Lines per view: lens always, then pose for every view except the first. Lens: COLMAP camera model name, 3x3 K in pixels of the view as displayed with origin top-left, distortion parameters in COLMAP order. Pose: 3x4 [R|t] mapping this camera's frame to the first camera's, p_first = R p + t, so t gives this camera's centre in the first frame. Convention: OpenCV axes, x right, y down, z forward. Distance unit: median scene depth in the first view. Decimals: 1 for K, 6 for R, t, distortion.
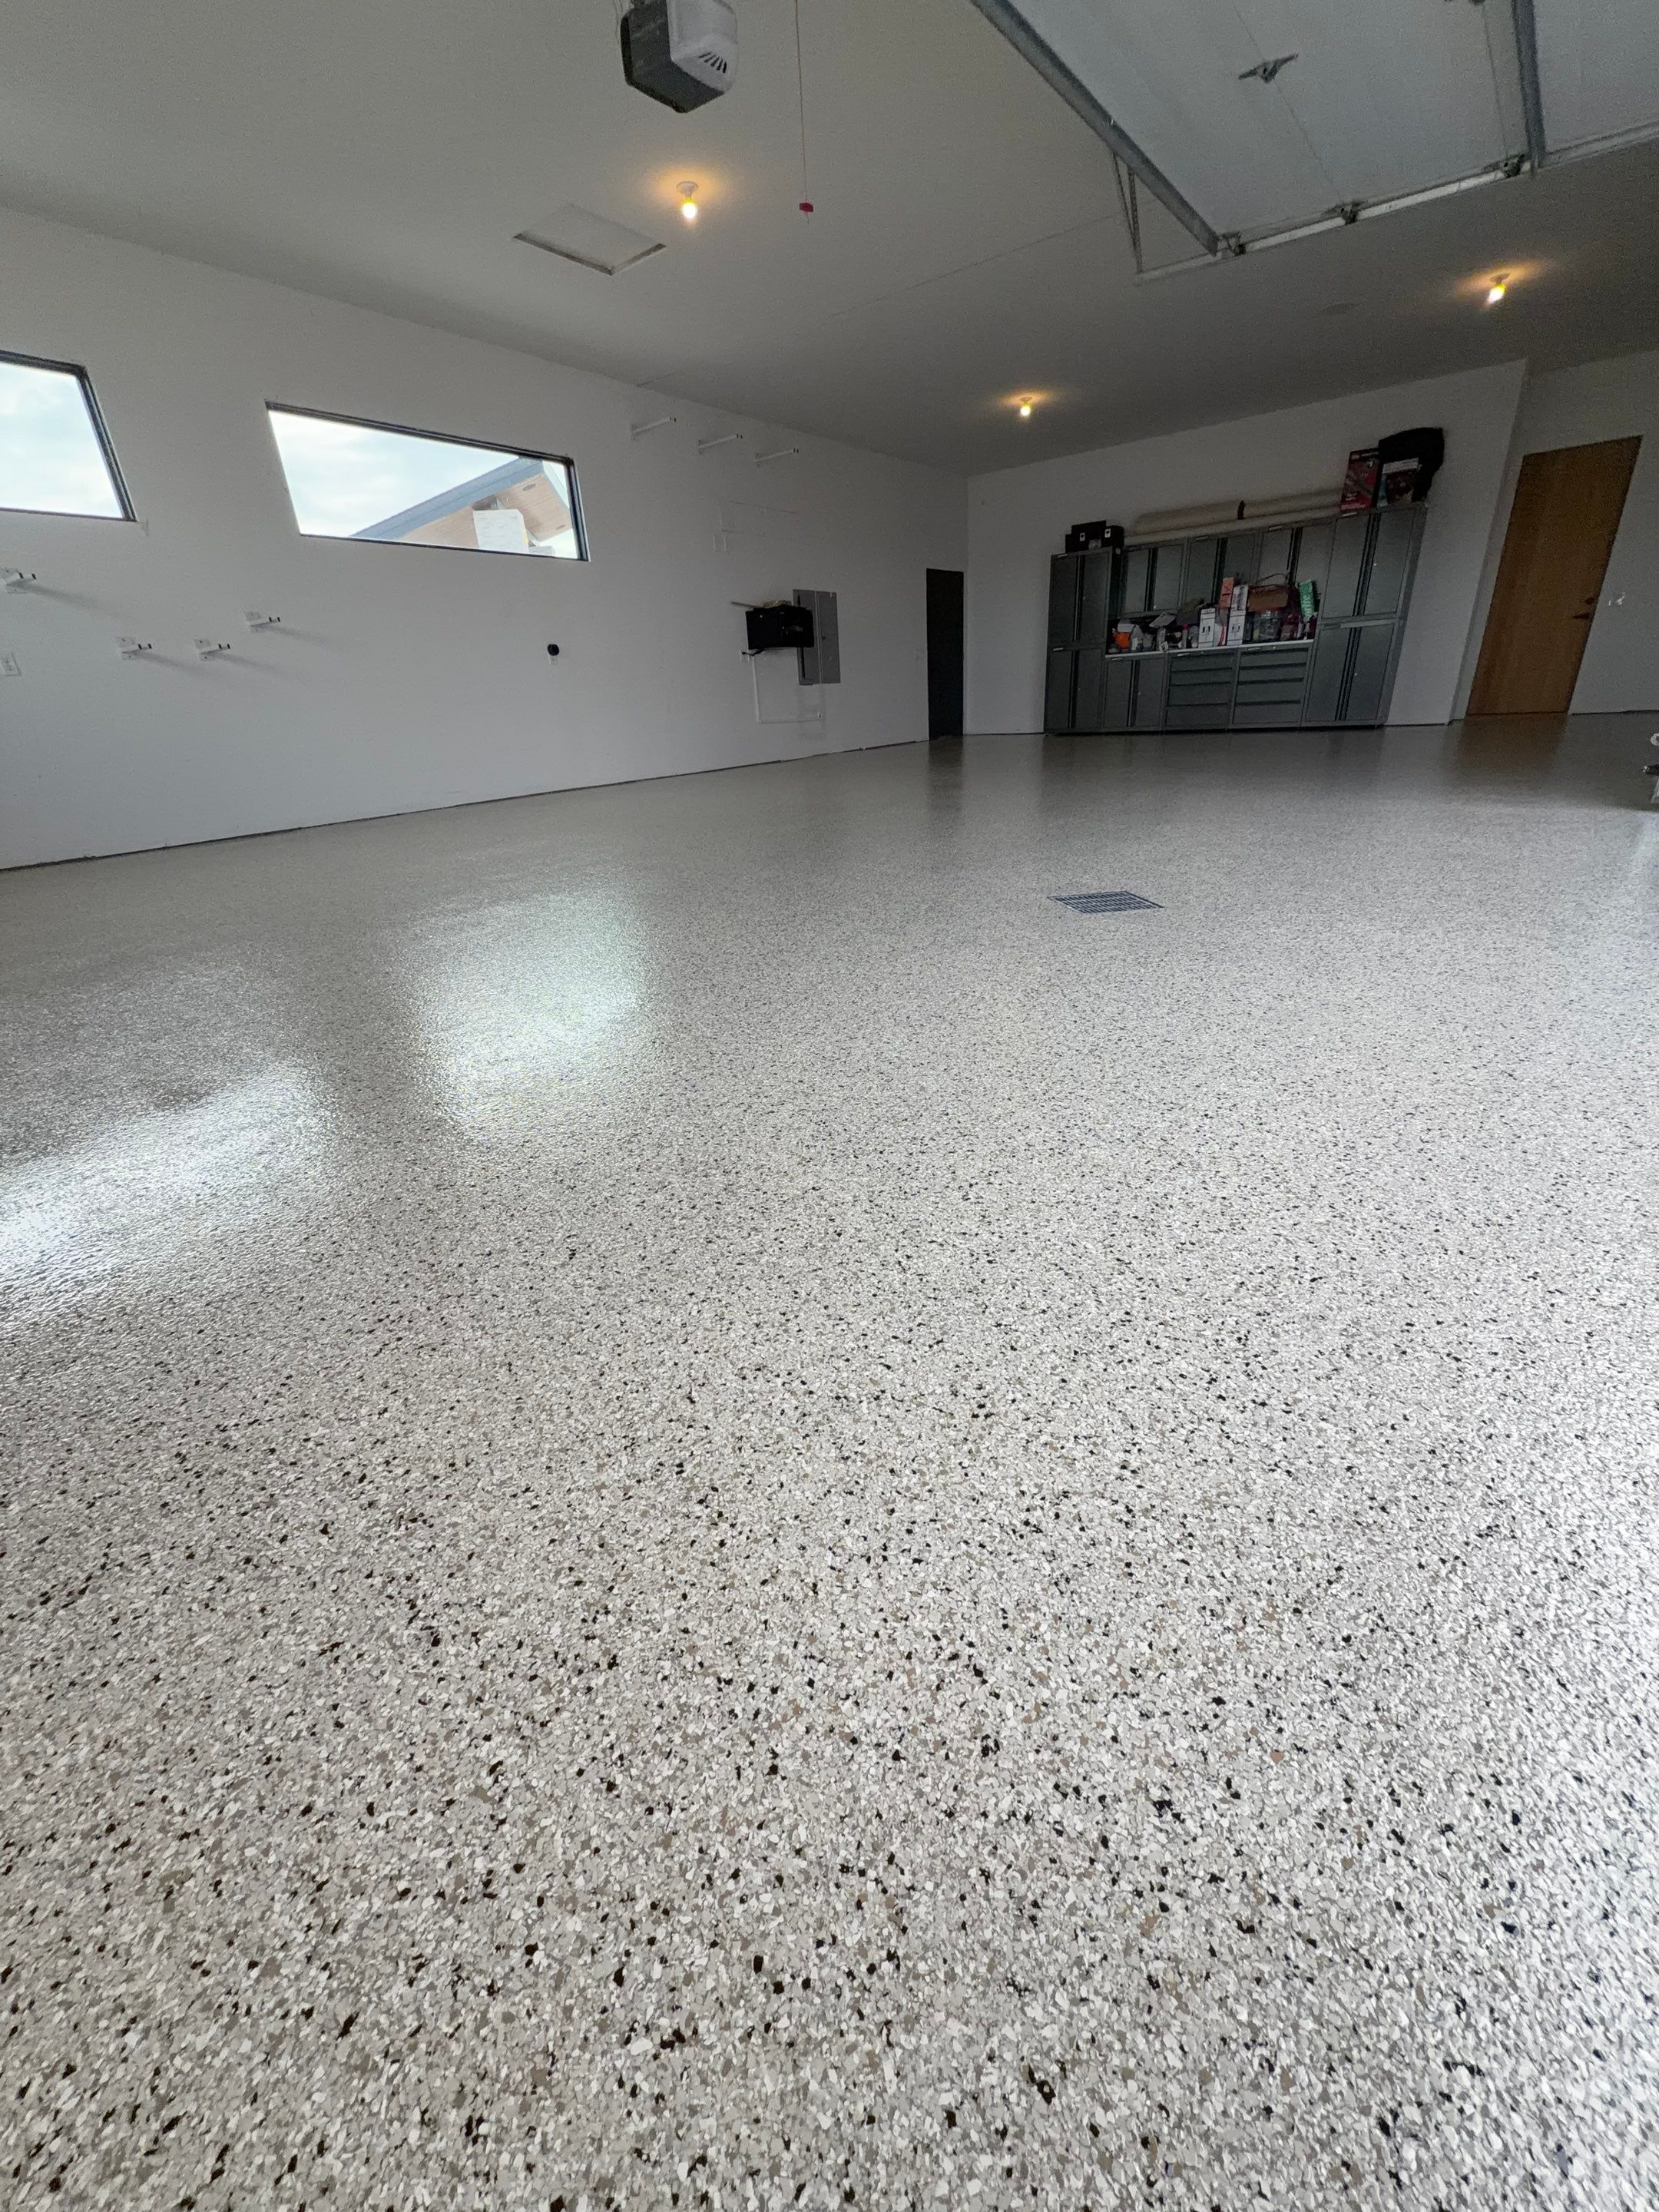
lens RADIAL K [[934.2, 0, 829.5], [0, 934.2, 1106.0], [0, 0, 1]] dist [-0.001270, -0.000294]
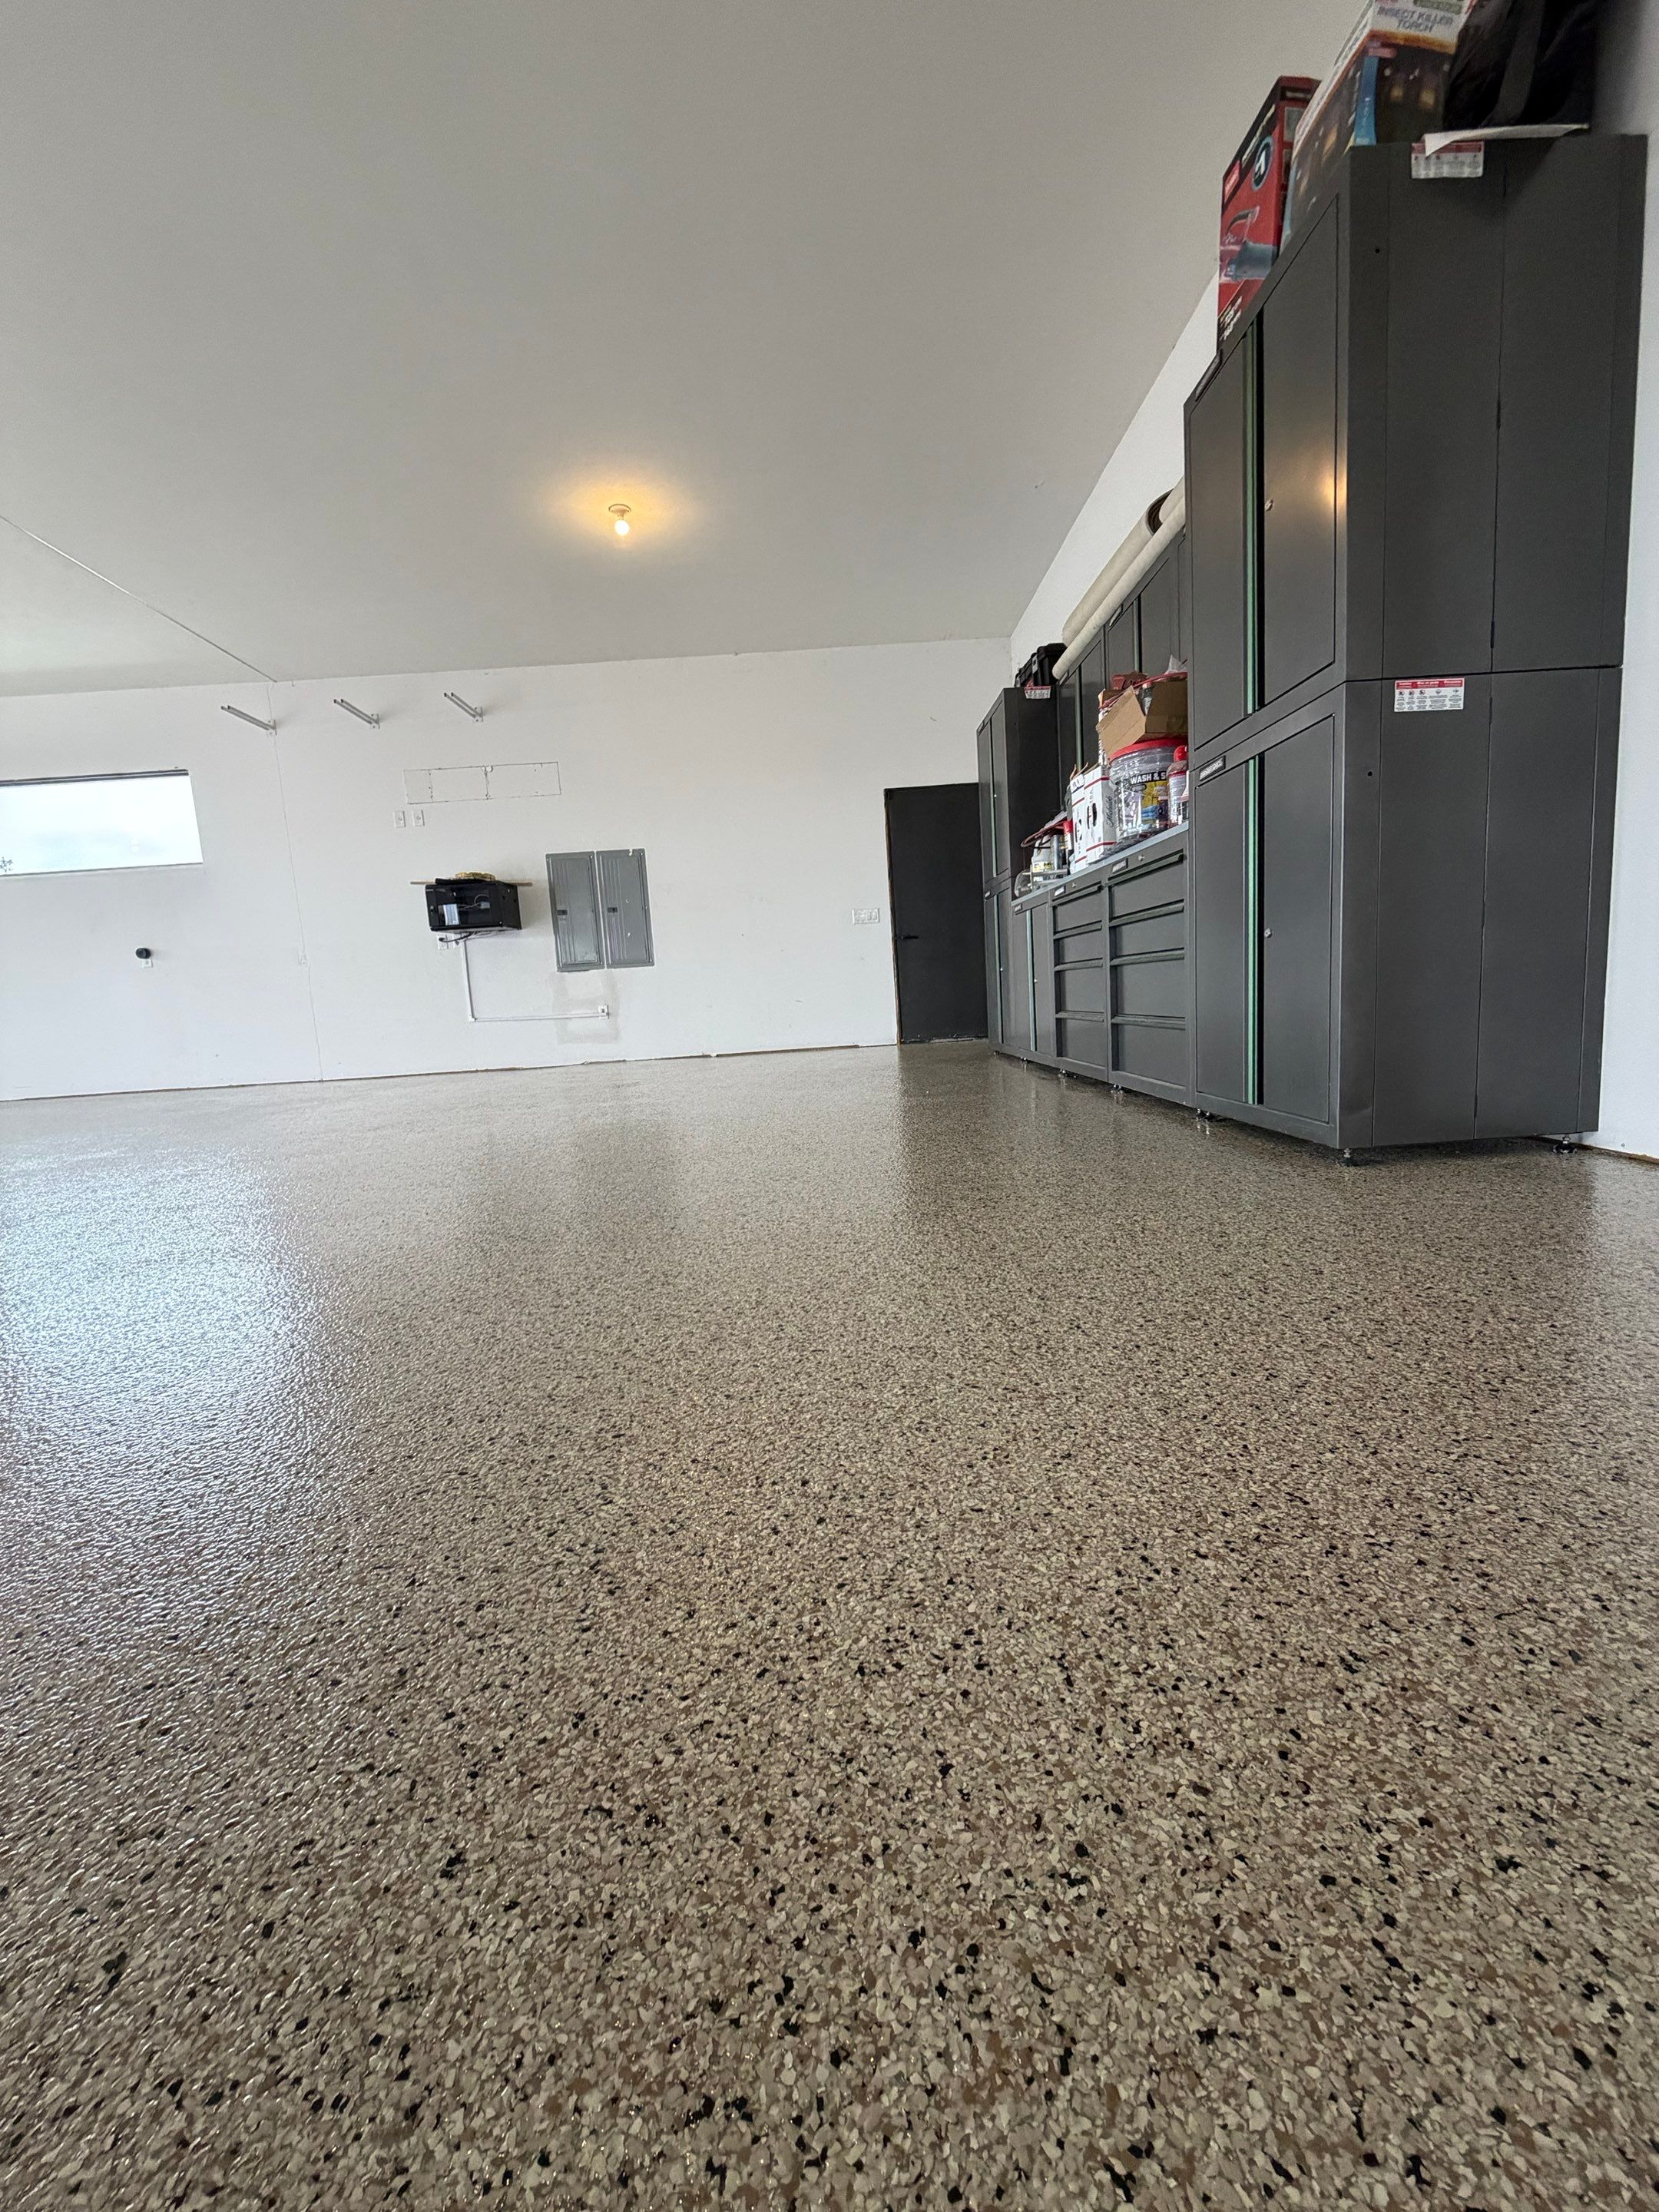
lens RADIAL K [[887.1, 0, 830.2], [0, 887.1, 1096.6], [0, 0, 1]] dist [0.002056, 0.000113]
pose [[0.617616, 0.111330, -0.778560, 0.610680], [-0.289255, 0.952701, -0.093229, -0.329084], [0.731356, 0.282782, 0.620607, 0.697656]]
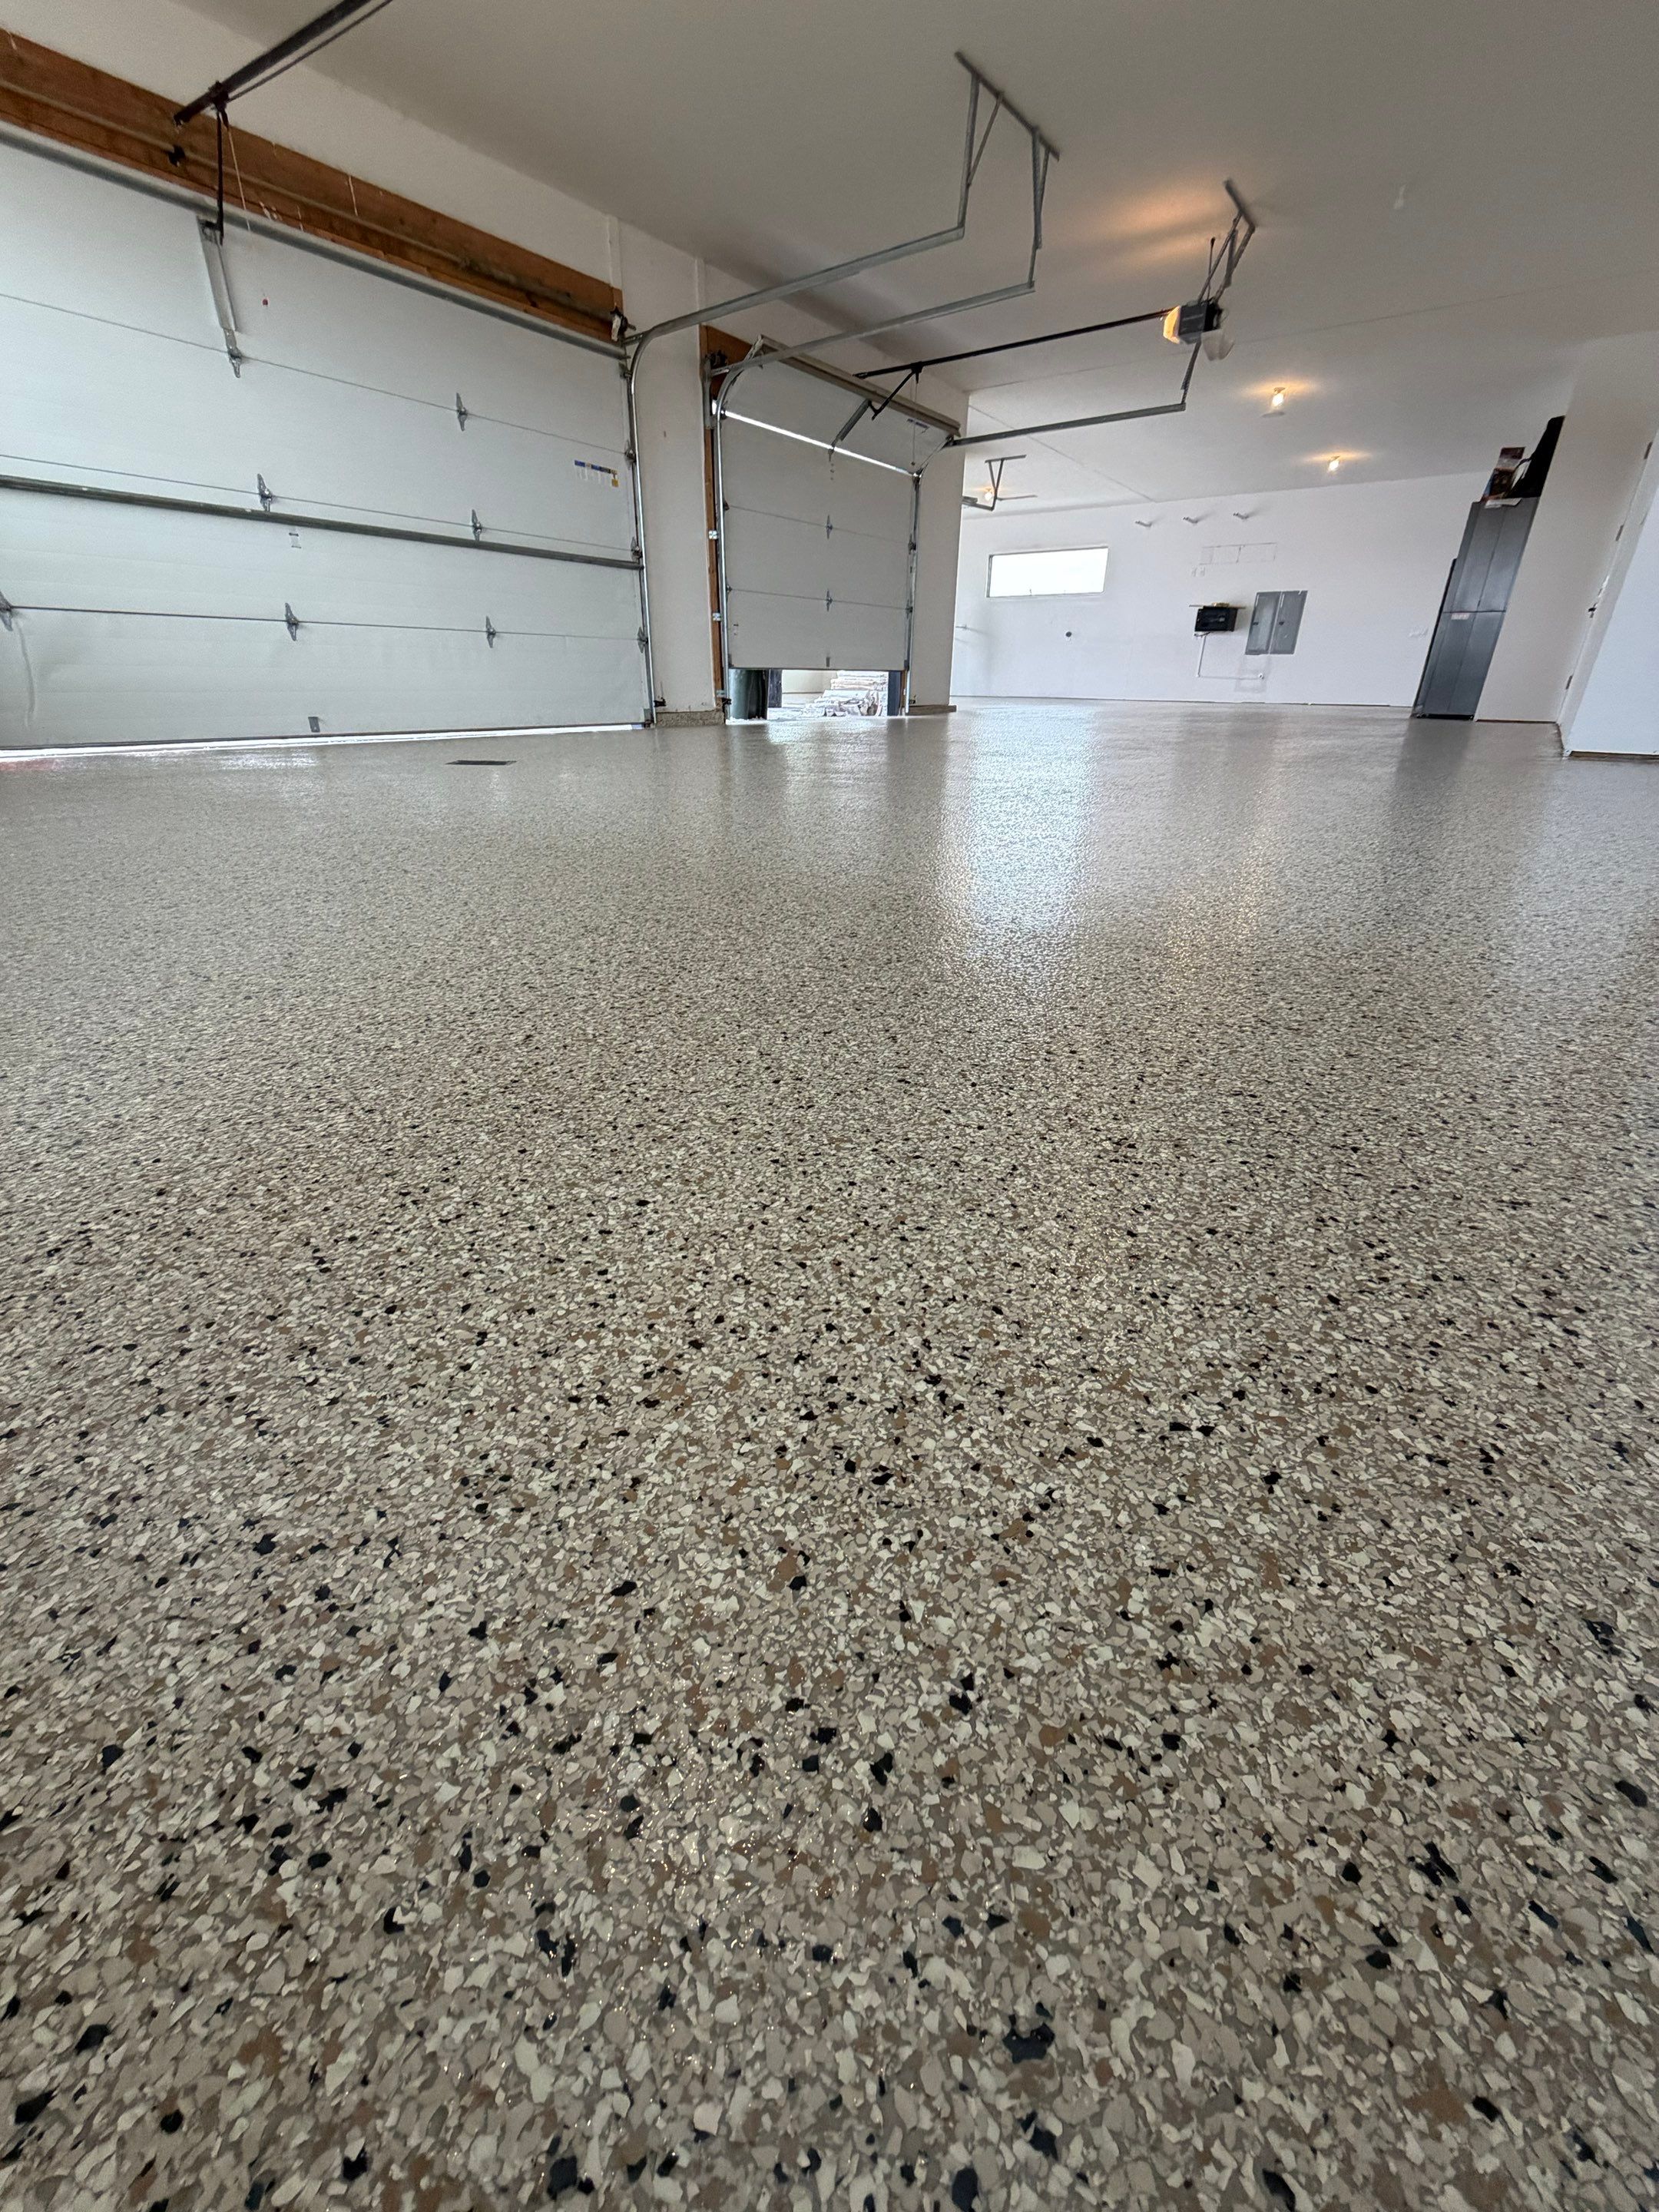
lens RADIAL K [[887.1, 0, 830.2], [0, 887.1, 1096.6], [0, 0, 1]] dist [0.002056, 0.000113]
pose [[-0.035012, 0.472241, -0.880774, 1.533018], [-0.418618, 0.793342, 0.442004, -0.213973], [0.907487, 0.384183, 0.169912, 0.374673]]
